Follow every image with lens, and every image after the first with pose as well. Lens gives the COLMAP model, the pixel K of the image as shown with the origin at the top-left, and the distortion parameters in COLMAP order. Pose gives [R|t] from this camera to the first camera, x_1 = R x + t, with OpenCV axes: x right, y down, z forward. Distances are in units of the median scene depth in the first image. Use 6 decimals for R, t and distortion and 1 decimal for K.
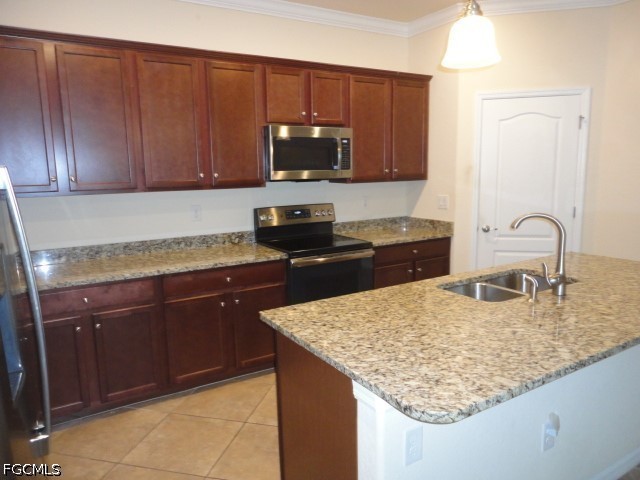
lens RADIAL K [[467.2, 0, 320.0], [0, 467.2, 240.0], [0, 0, 1]] dist [-0.010597, -0.001490]
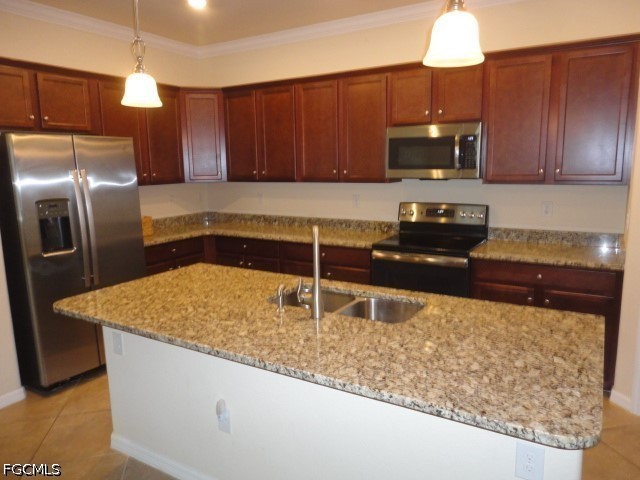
lens RADIAL K [[467.2, 0, 320.0], [0, 467.2, 240.0], [0, 0, 1]] dist [-0.010597, -0.001490]
pose [[0.463137, 0.159421, -0.871831, 0.763324], [-0.129402, 0.985311, 0.111431, -0.081186], [0.876789, 0.061209, 0.476964, 0.325103]]
